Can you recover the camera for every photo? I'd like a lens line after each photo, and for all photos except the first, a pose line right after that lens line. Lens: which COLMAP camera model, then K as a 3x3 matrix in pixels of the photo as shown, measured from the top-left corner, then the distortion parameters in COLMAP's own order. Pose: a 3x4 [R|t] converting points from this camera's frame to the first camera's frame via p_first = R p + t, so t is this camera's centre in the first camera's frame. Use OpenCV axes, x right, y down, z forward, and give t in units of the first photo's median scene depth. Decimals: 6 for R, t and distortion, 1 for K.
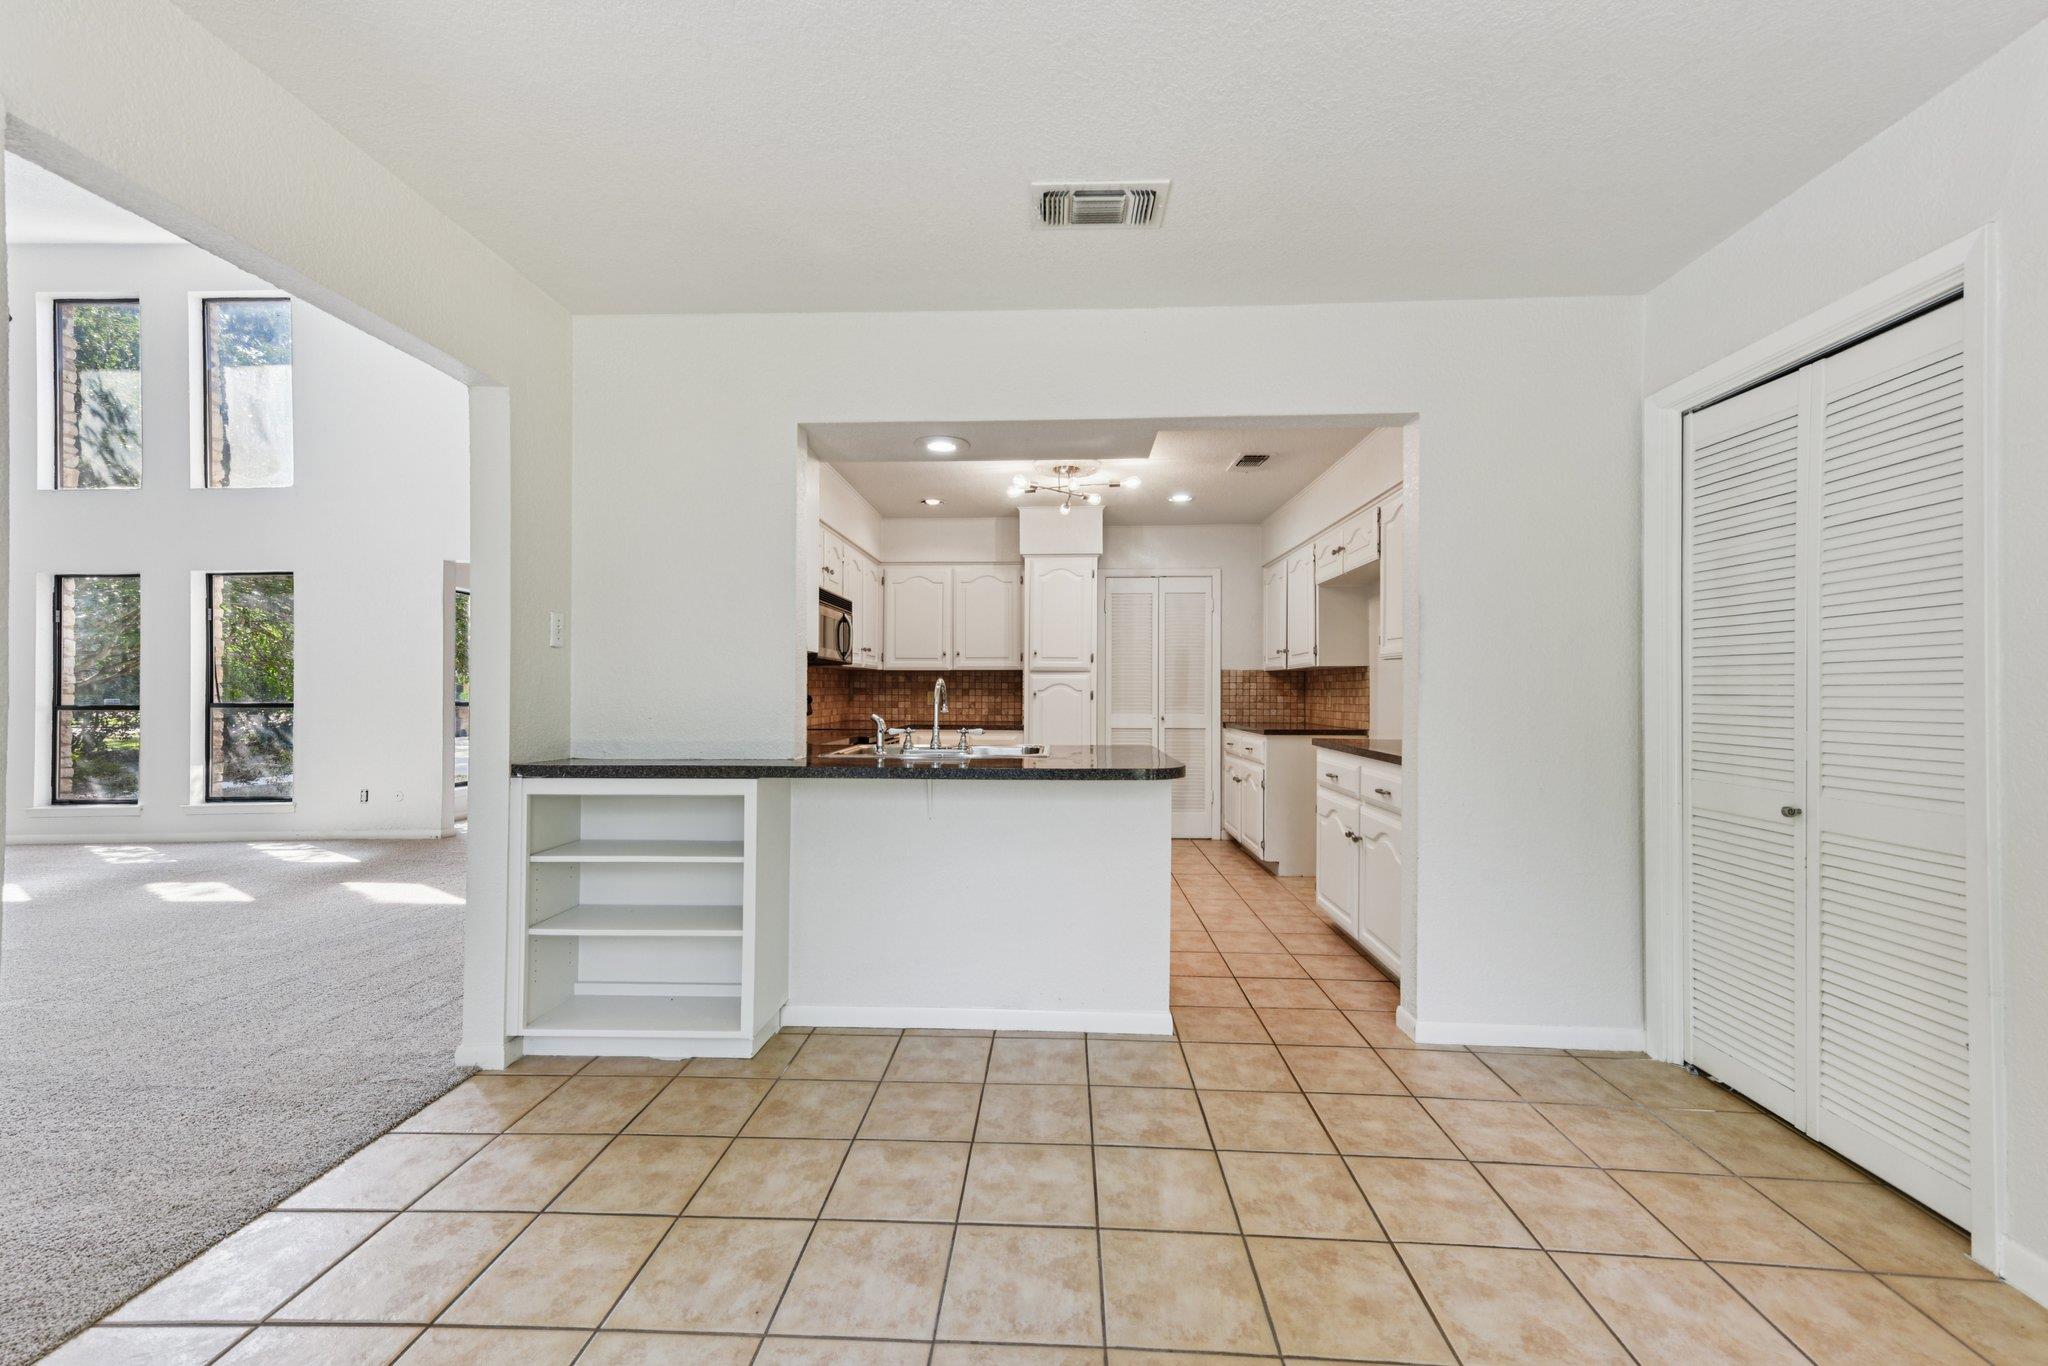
lens RADIAL K [[783.1, 0, 1025.3], [0, 783.1, 685.5], [0, 0, 1]] dist [0.010690, 0.000127]
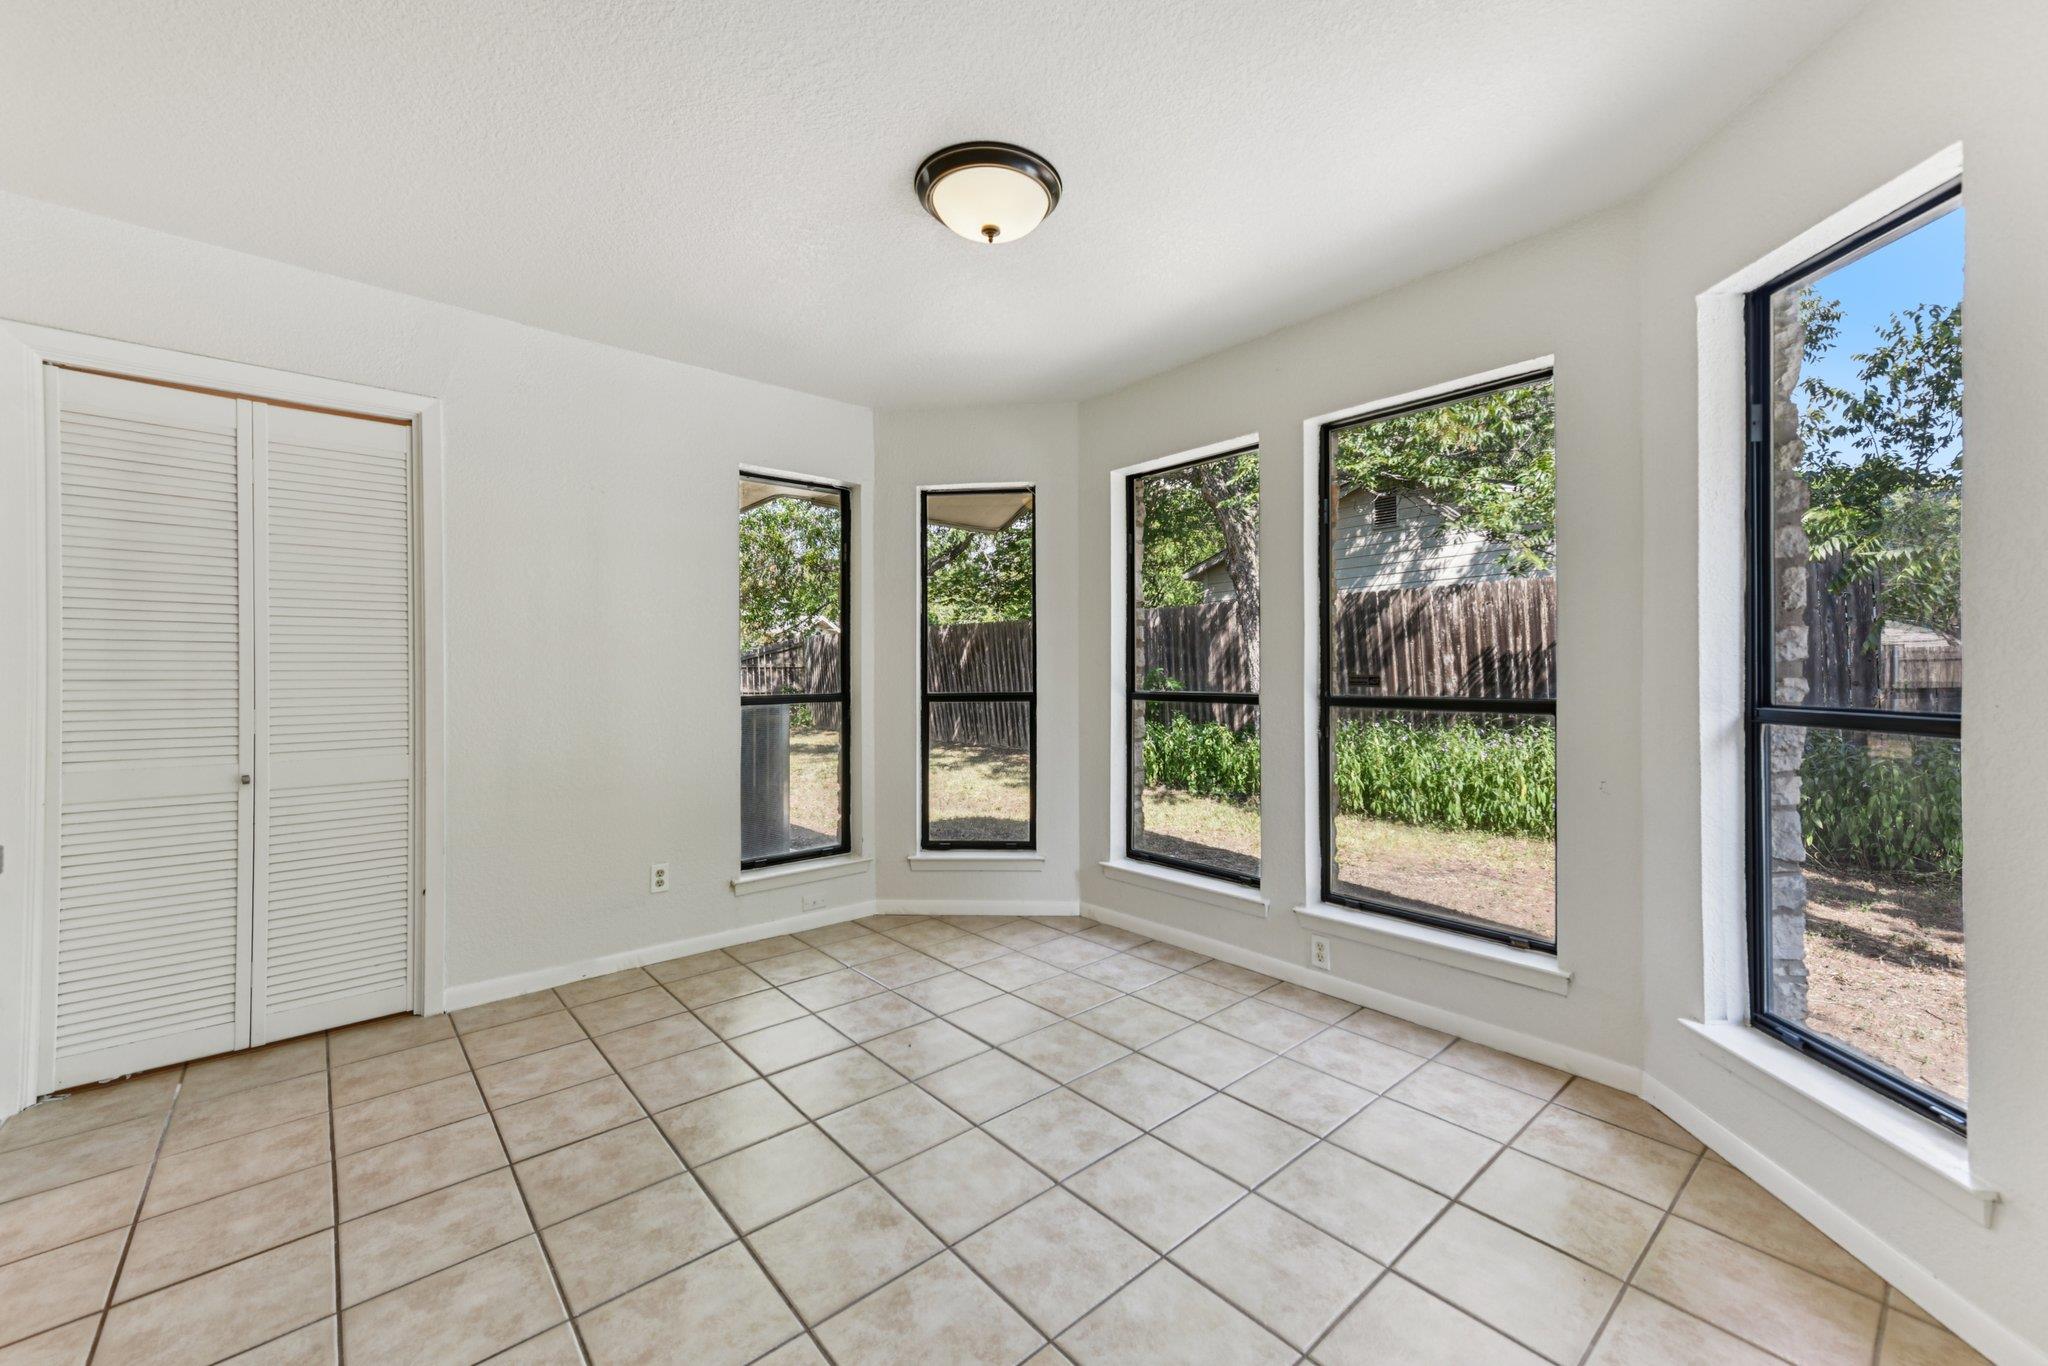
lens RADIAL K [[816.3, 0, 1018.7], [0, 816.3, 667.0], [0, 0, 1]] dist [0.000244, 0.000001]
pose [[-0.689273, 0.000311, 0.724501, -0.375241], [-0.003014, 0.999990, -0.003297, -0.002429], [-0.724495, -0.004456, -0.689265, 0.542749]]
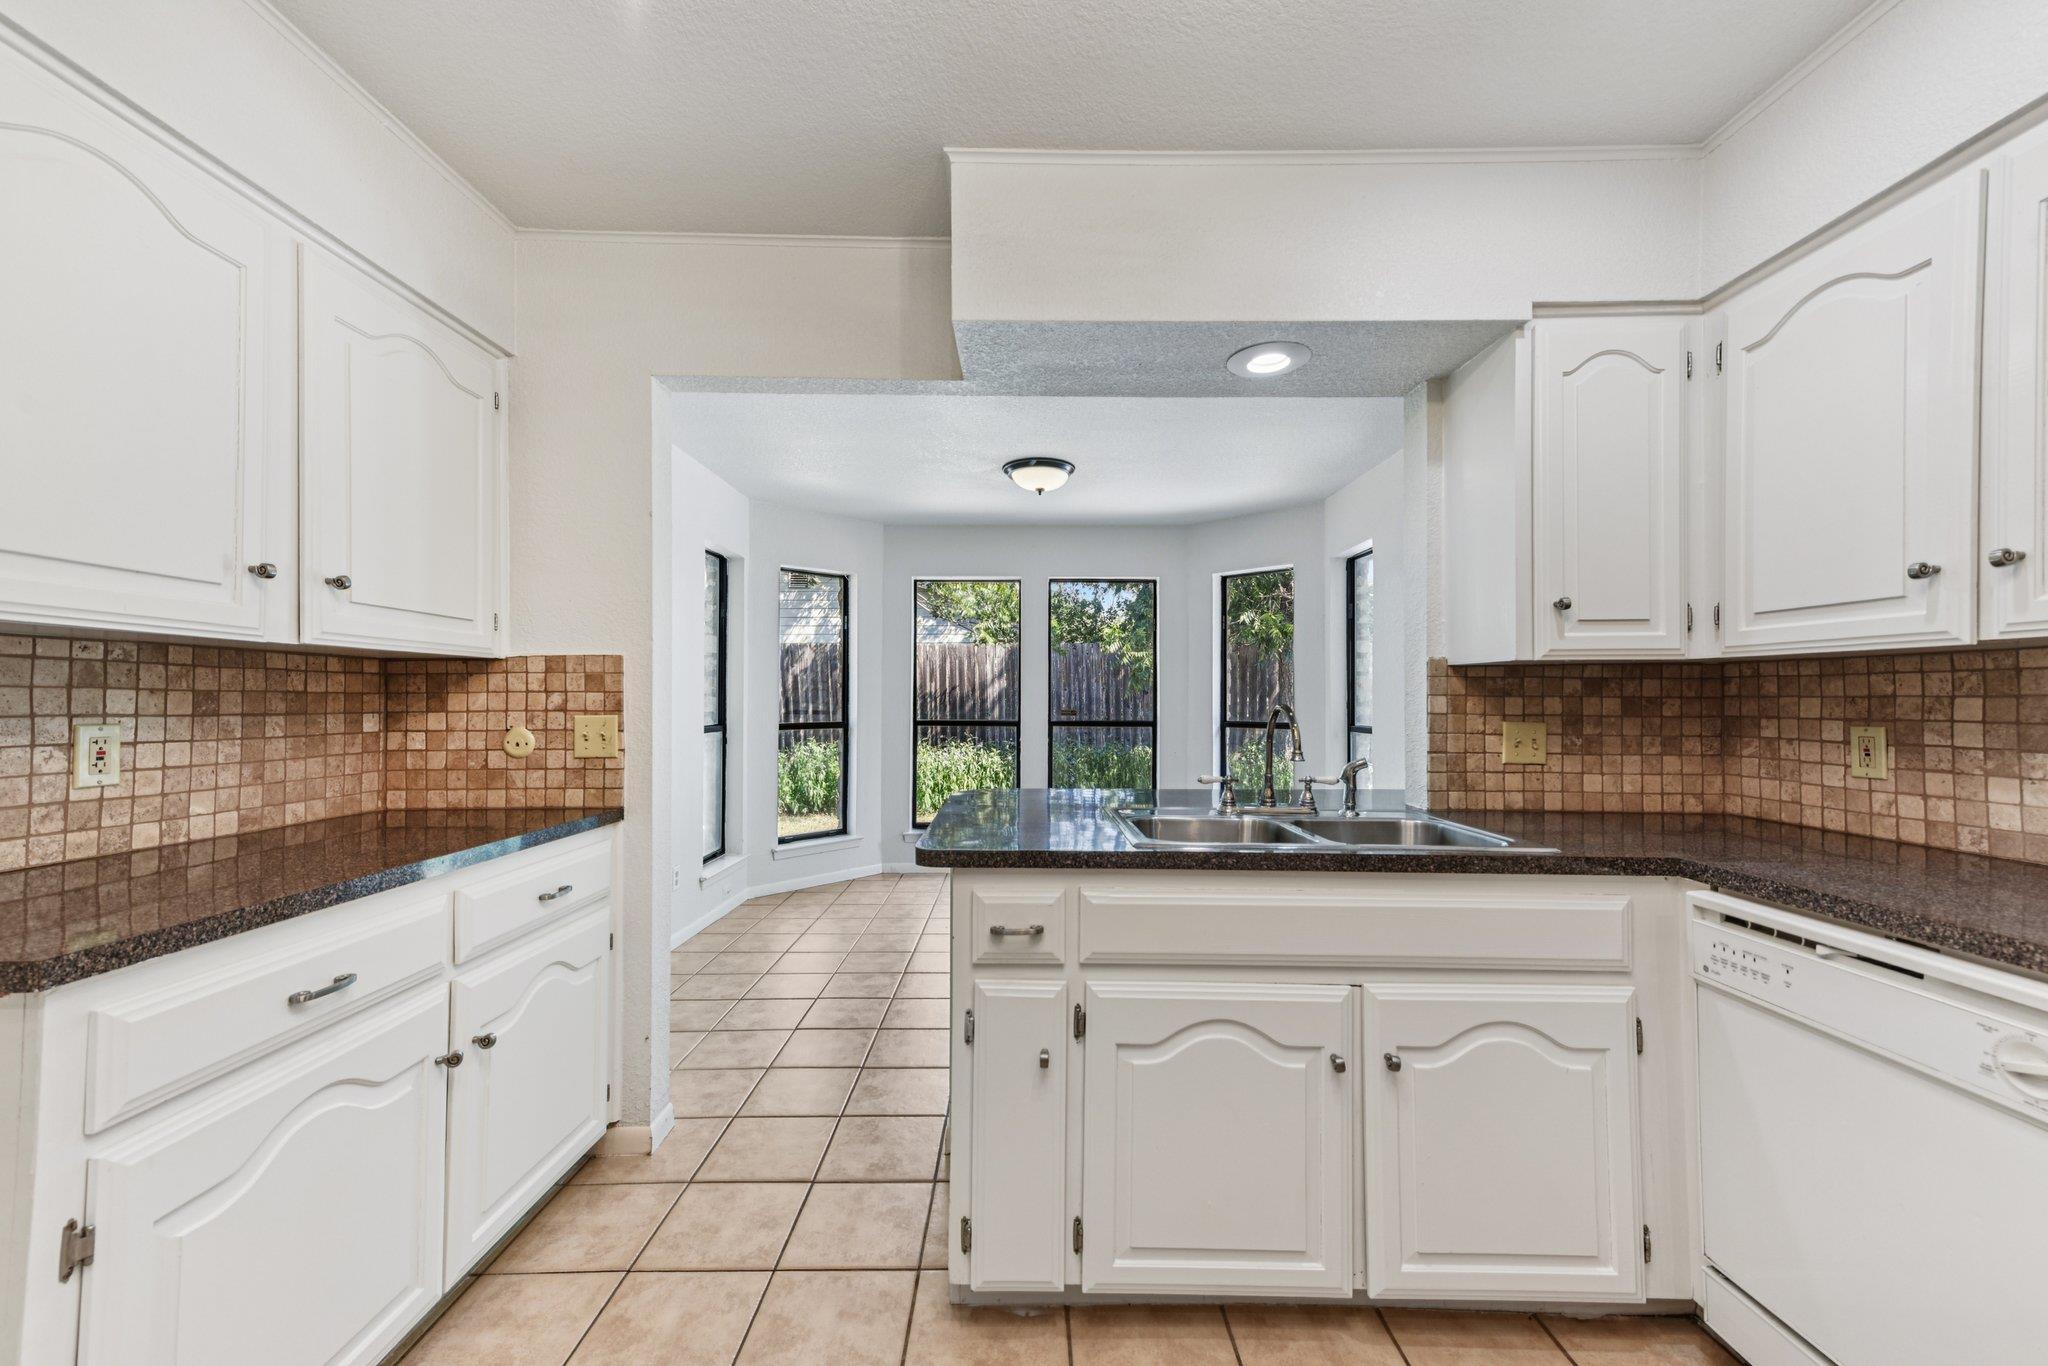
lens RADIAL K [[806.1, 0, 1030.1], [0, 806.1, 691.0], [0, 0, 1]] dist [0.032993, -0.000014]
pose [[-0.999193, -0.006201, -0.039688, 0.100080], [-0.005434, 0.999797, -0.019414, -0.003414], [0.039800, -0.019183, -0.999024, 1.285712]]
